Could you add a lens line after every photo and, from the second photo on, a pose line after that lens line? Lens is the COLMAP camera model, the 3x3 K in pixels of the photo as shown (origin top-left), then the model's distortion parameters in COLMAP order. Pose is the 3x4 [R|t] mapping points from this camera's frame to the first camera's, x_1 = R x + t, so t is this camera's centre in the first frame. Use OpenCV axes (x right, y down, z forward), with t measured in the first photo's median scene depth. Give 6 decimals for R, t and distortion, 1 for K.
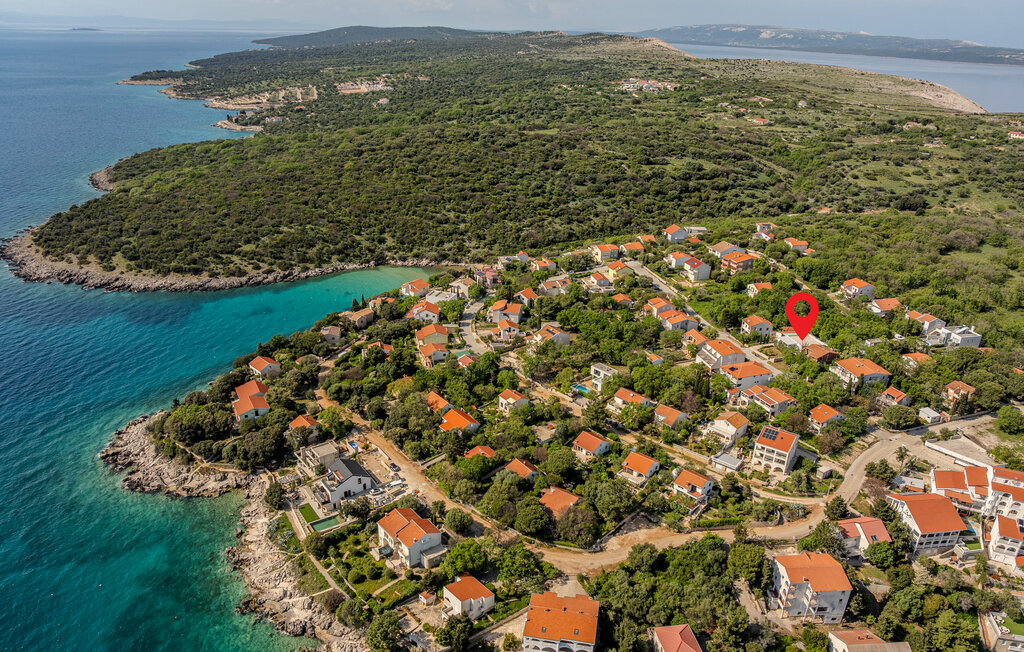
lens RADIAL K [[786.9, 0, 512.0], [0, 786.9, 326.0], [0, 0, 1]] dist [0.002109, 0.001690]
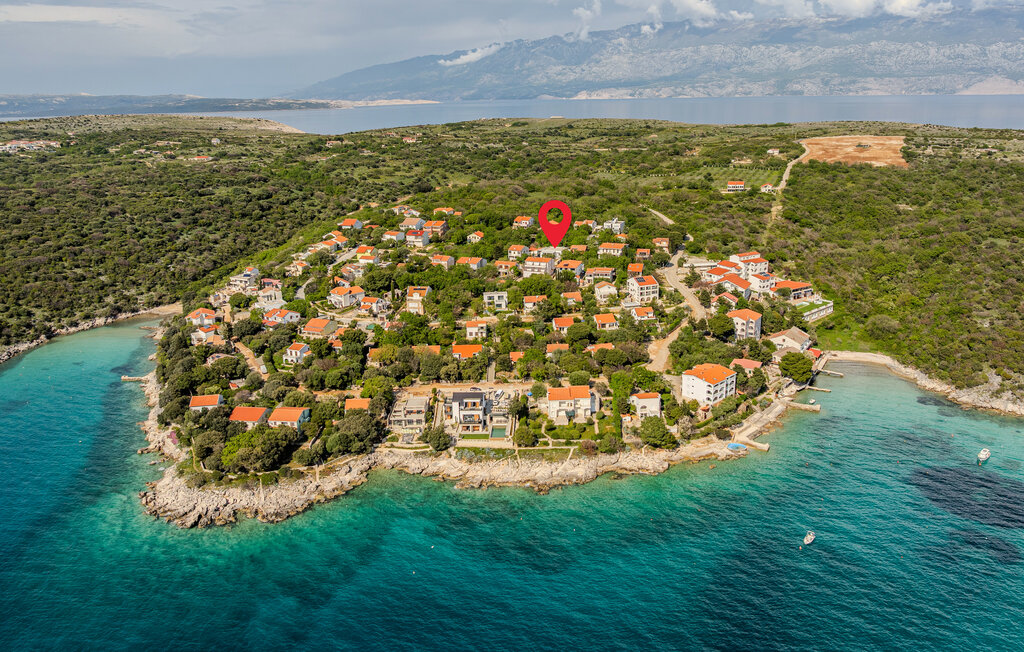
lens RADIAL K [[786.9, 0, 512.0], [0, 786.9, 326.0], [0, 0, 1]] dist [0.002109, 0.001690]
pose [[0.615712, -0.278421, 0.737144, -0.481628], [0.329697, 0.940698, 0.079919, 0.006312], [-0.715681, 0.193827, 0.670993, 0.074848]]
